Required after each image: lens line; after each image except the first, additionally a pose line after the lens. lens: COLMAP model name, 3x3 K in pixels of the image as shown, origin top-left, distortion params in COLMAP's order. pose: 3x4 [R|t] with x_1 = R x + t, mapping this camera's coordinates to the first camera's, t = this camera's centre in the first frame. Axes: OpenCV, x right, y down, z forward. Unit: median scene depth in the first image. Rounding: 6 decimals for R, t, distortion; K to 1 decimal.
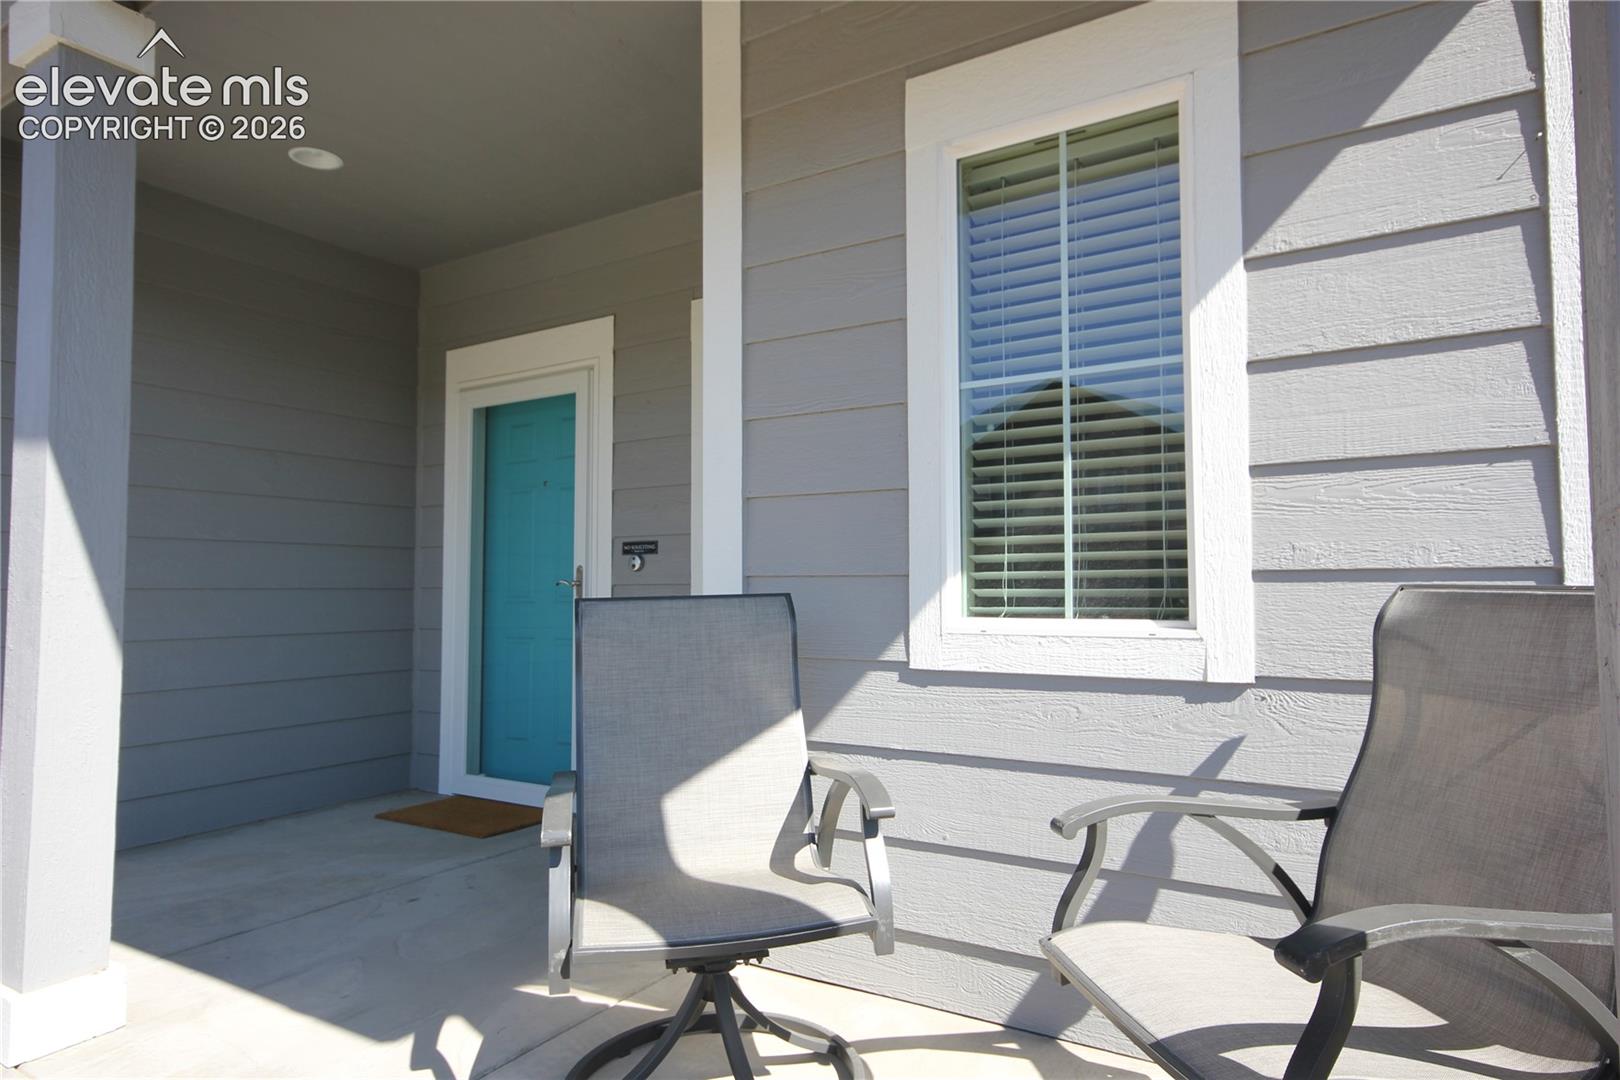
lens RADIAL K [[970.3, 0, 814.8], [0, 970.3, 546.8], [0, 0, 1]] dist [0.002905, 0.023178]
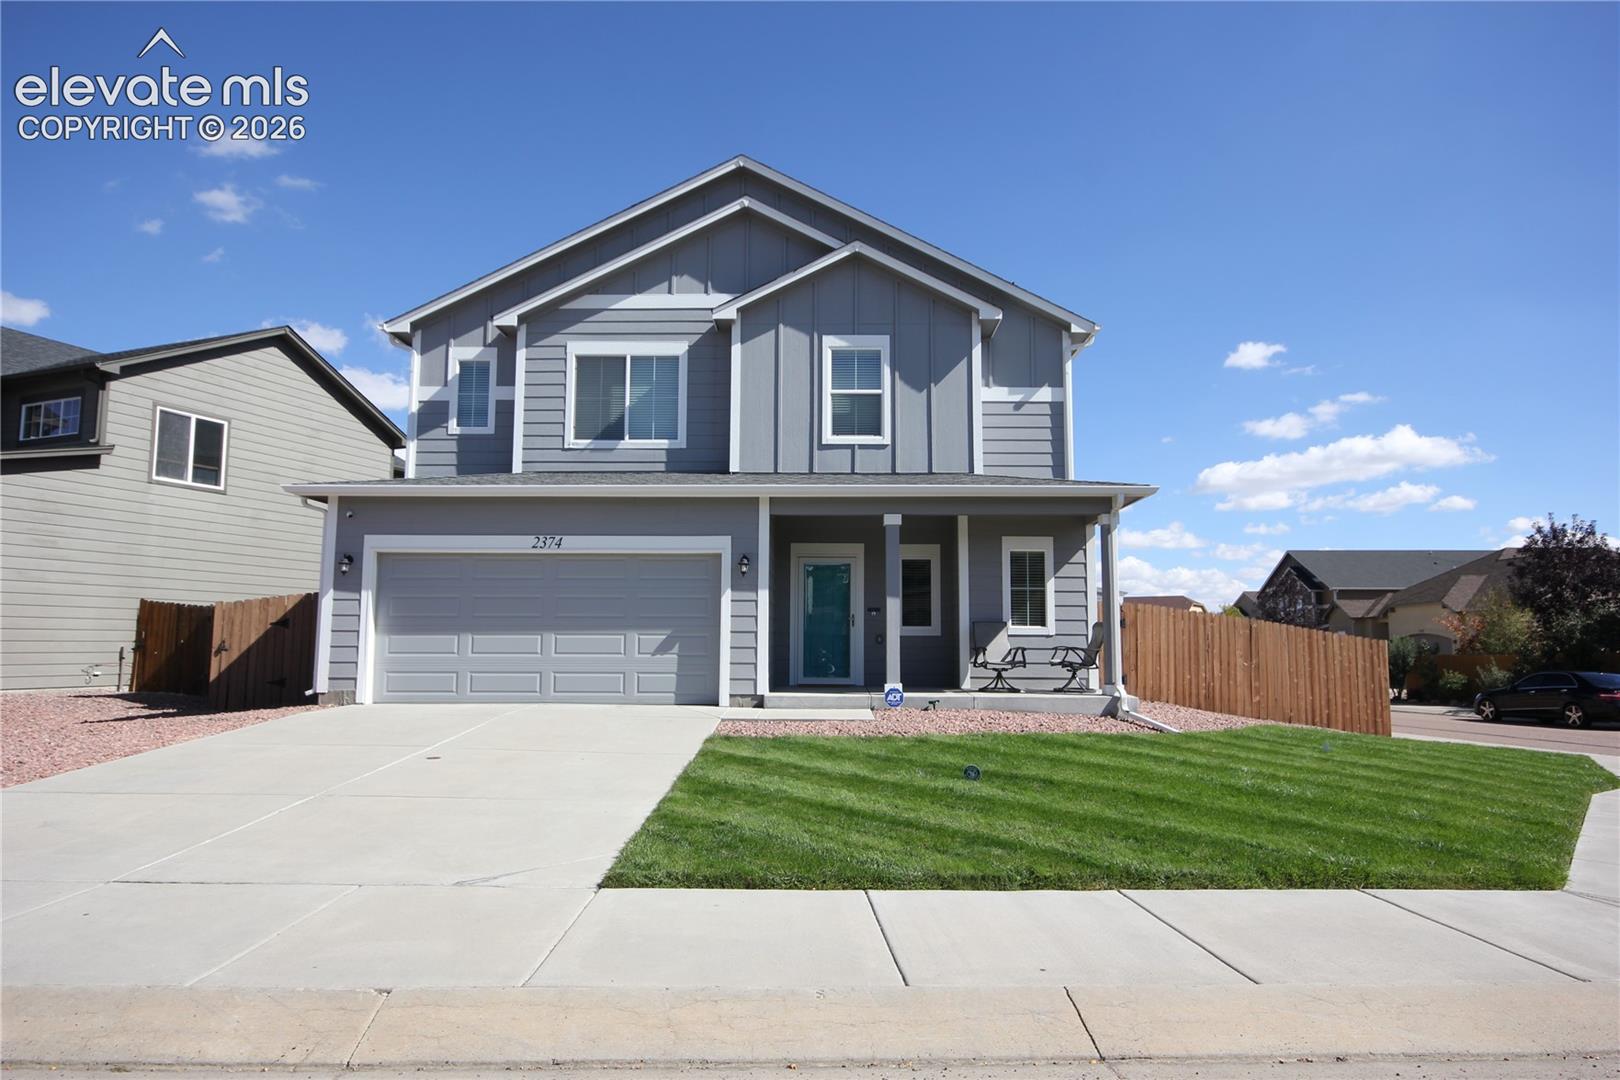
lens RADIAL K [[970.3, 0, 814.8], [0, 970.3, 546.8], [0, 0, 1]] dist [0.002905, 0.023178]
pose [[0.850328, 0.055068, 0.523364, -4.590698], [-0.034107, 0.998186, -0.049614, -0.090625], [-0.525147, 0.024338, 0.850663, -3.983305]]
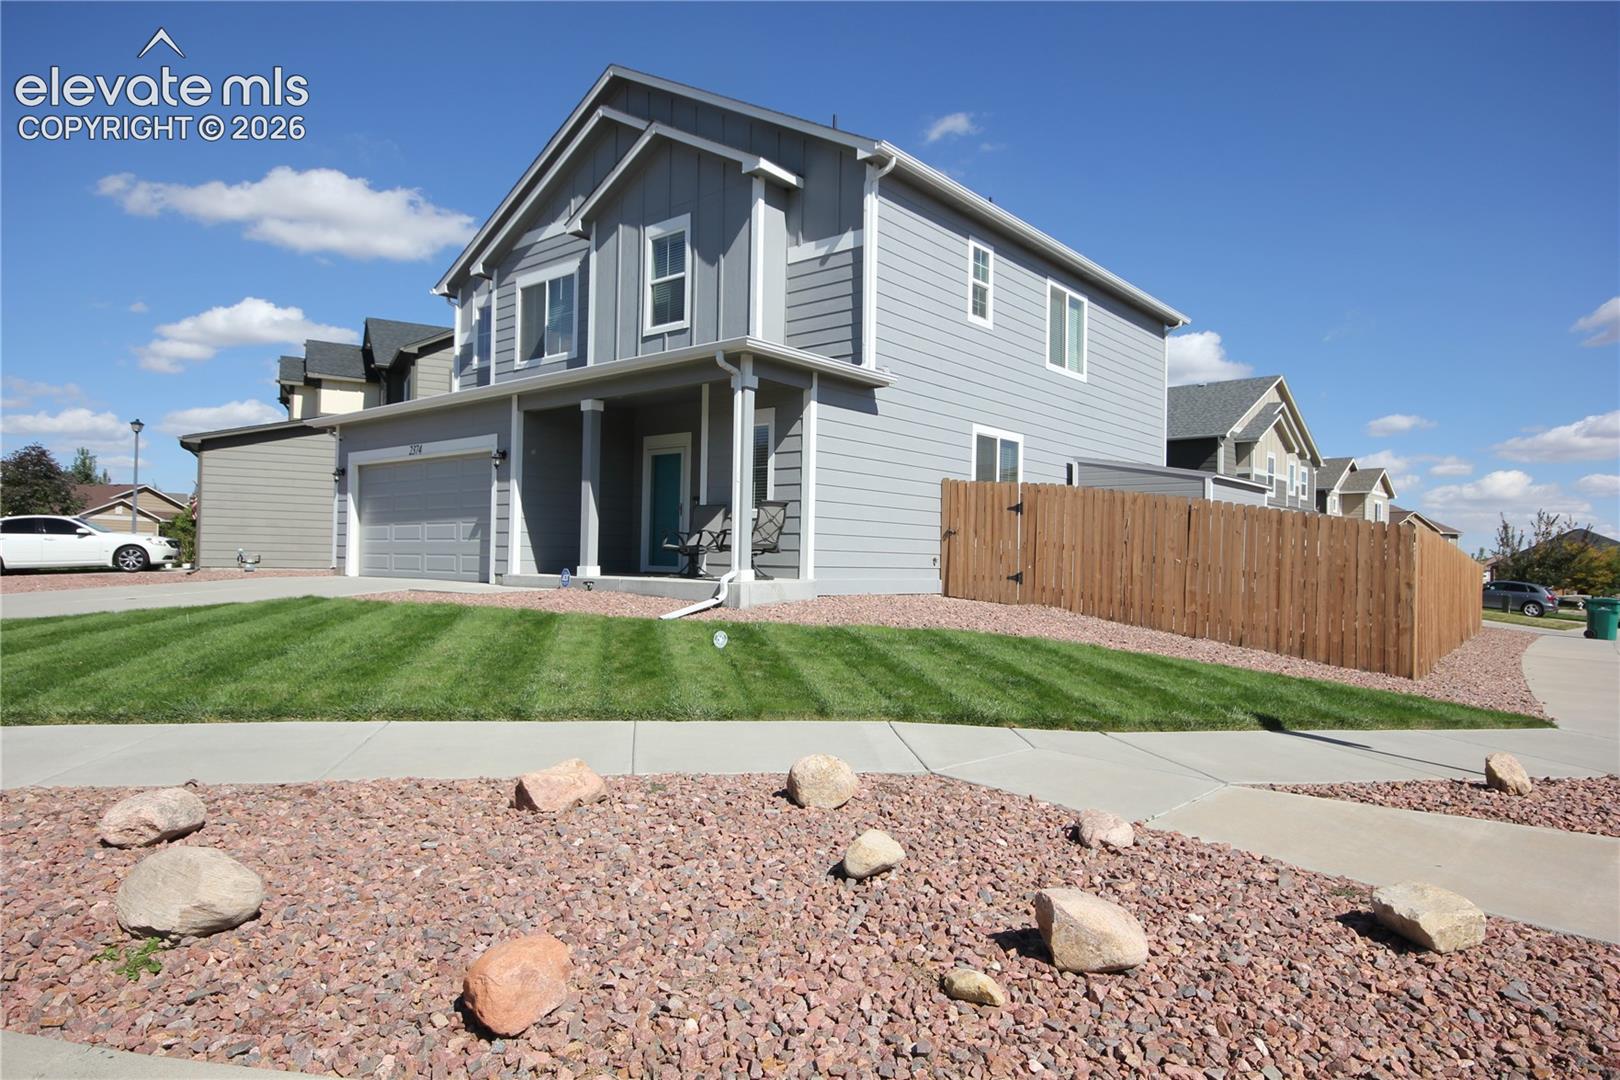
lens RADIAL K [[970.3, 0, 814.8], [0, 970.3, 546.8], [0, 0, 1]] dist [0.002905, 0.023178]
pose [[0.990324, 0.013519, -0.138117, 1.505114], [-0.007566, 0.999023, 0.043534, 0.044790], [0.138571, -0.042068, 0.989459, -5.038371]]
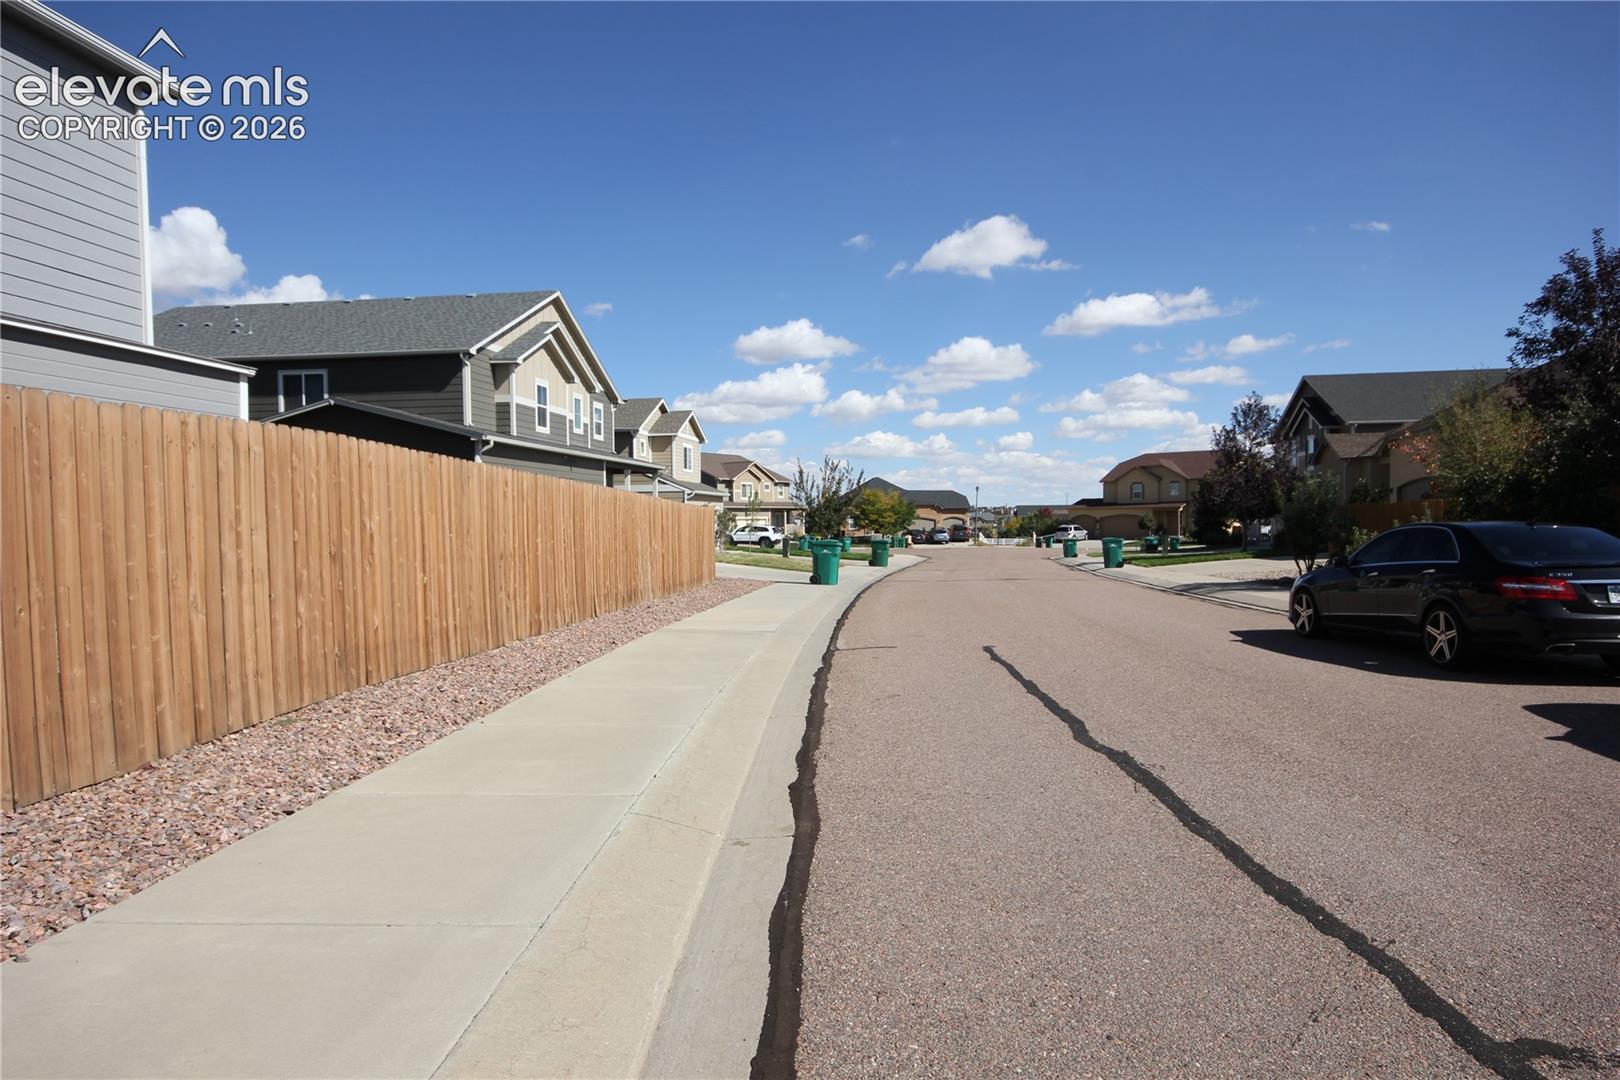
lens RADIAL K [[931.9, 0, 810.0], [0, 931.9, 540.0], [0, 0, 1]] dist [0.000796, 0.000320]
pose [[0.913940, -0.020923, 0.405310, 4.954950], [-0.011574, 0.996920, 0.077561, 0.311487], [-0.405685, -0.075577, 0.910883, -1.365770]]
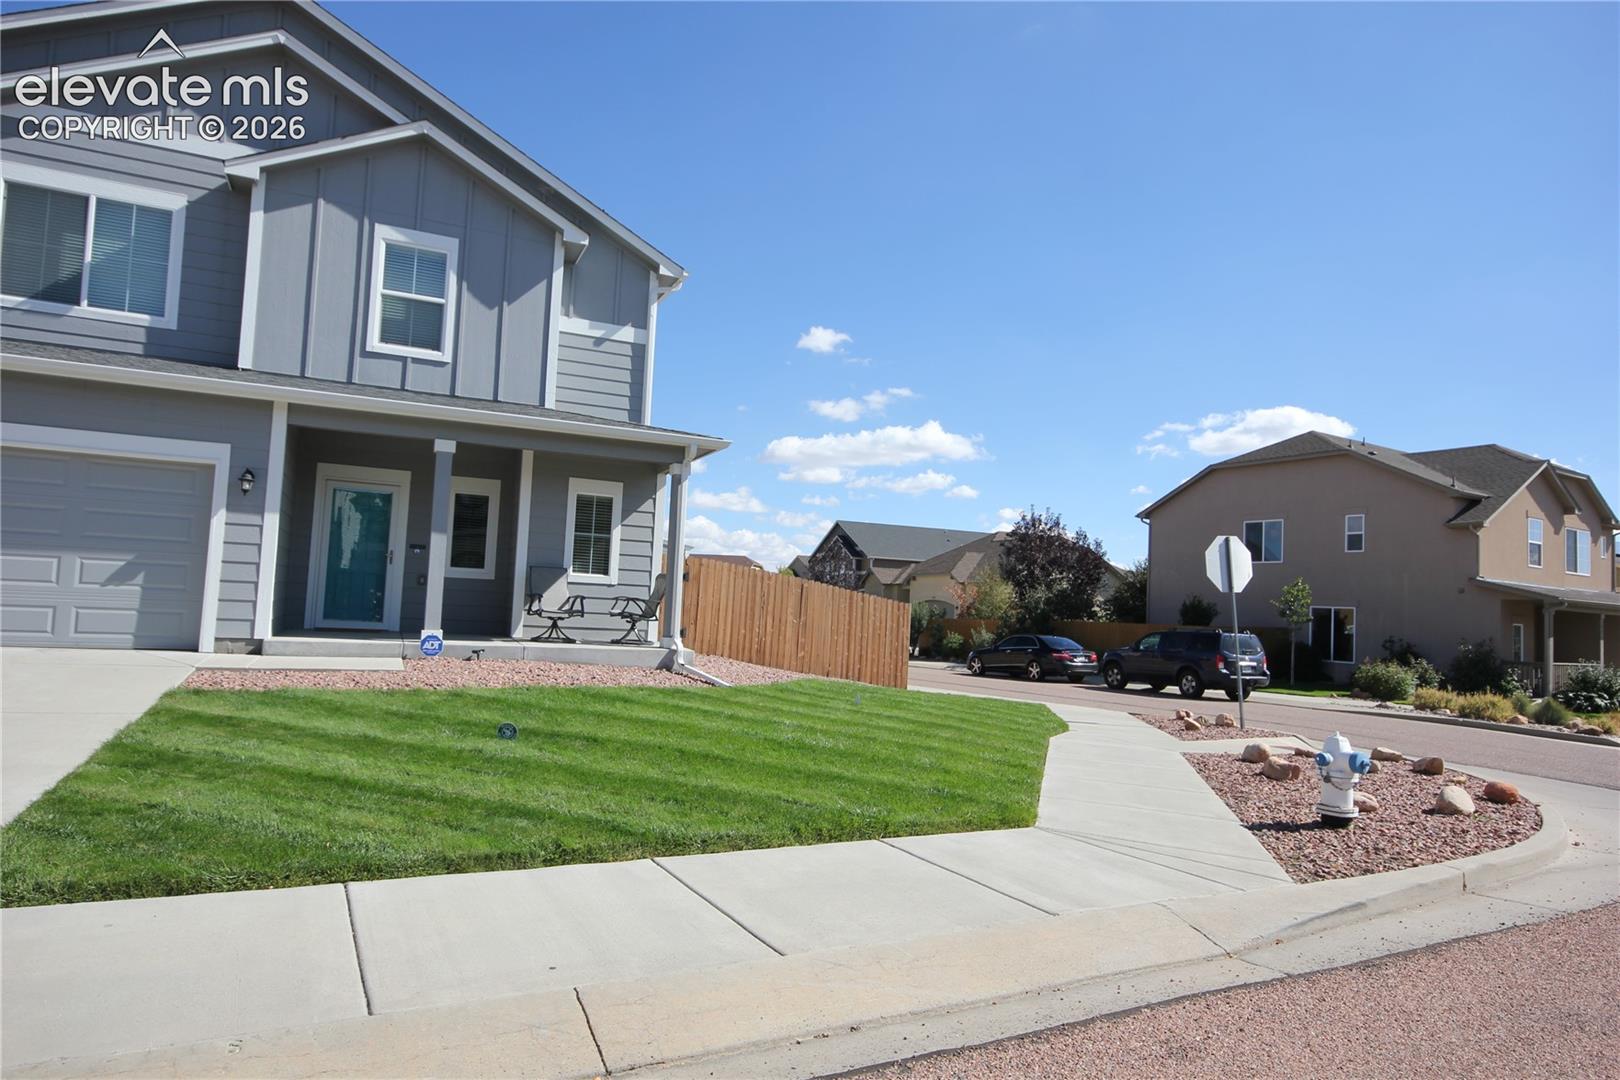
lens RADIAL K [[970.3, 0, 814.8], [0, 970.3, 546.8], [0, 0, 1]] dist [0.002905, 0.023178]
pose [[0.547554, 0.076089, 0.833304, -4.316328], [-0.095294, 0.995048, -0.028241, -0.065233], [-0.831327, -0.063945, 0.552093, -3.777347]]
